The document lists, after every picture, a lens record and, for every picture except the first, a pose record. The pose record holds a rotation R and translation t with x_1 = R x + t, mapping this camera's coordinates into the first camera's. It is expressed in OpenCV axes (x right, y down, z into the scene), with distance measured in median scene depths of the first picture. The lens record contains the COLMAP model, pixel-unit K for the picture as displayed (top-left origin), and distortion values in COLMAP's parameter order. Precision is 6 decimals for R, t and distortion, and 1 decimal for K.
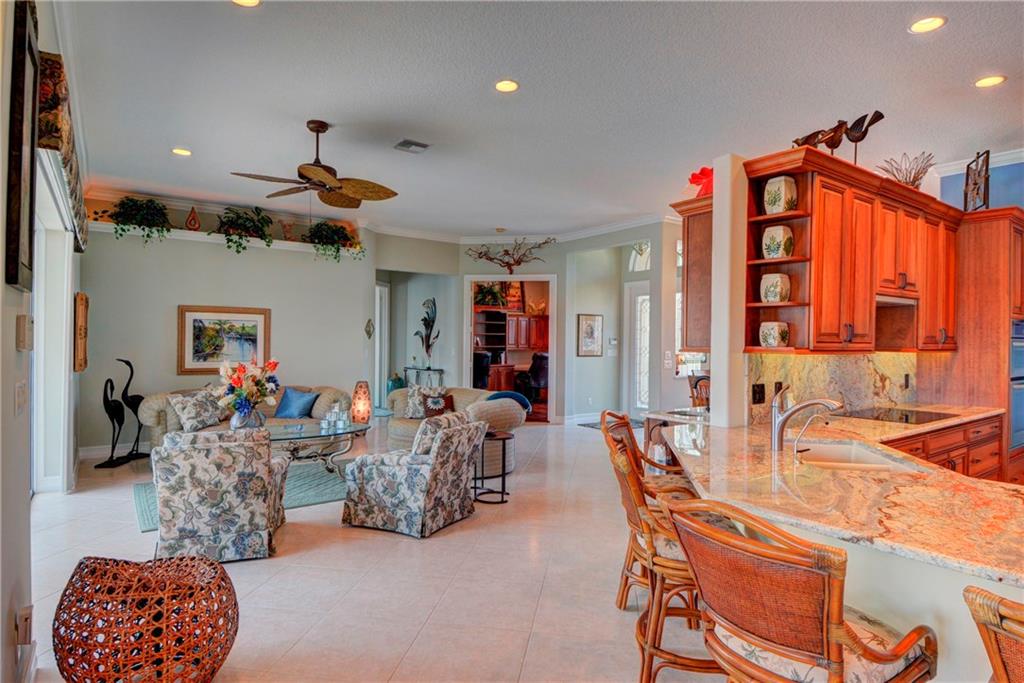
lens RADIAL K [[547.0, 0, 510.2], [0, 547.0, 338.0], [0, 0, 1]] dist [0.017616, -0.004440]
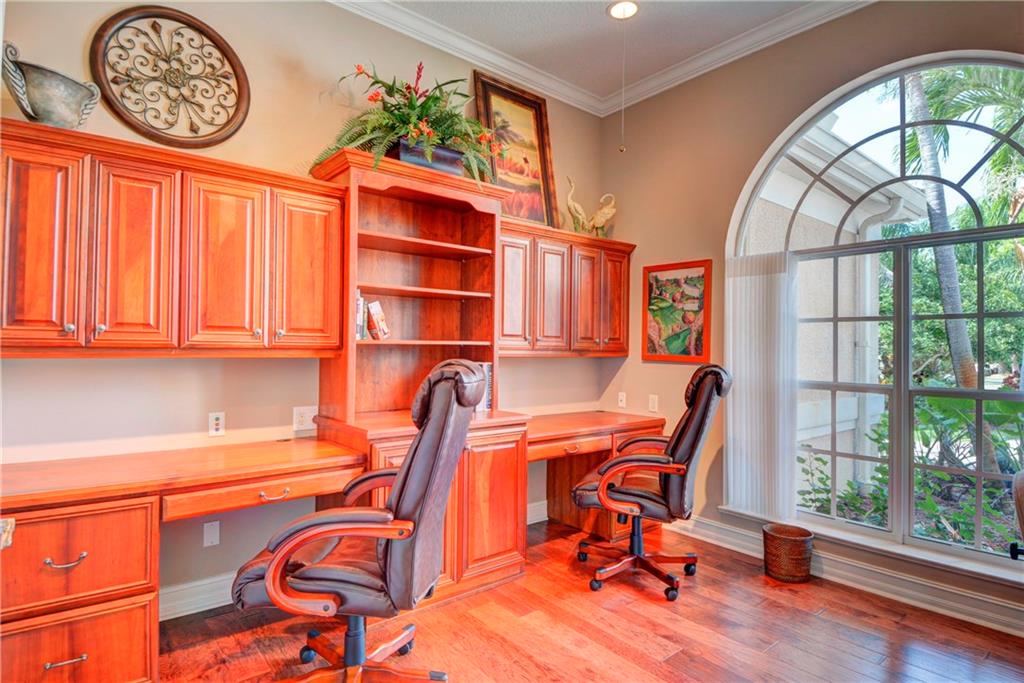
lens RADIAL K [[547.0, 0, 511.8], [0, 547.0, 340.5], [0, 0, 1]] dist [0.017616, -0.004440]
pose [[0.997828, 0.005732, 0.065617, -0.015033], [-0.005222, 0.999955, -0.007947, 0.016107], [-0.065659, 0.007587, 0.997813, 0.724146]]
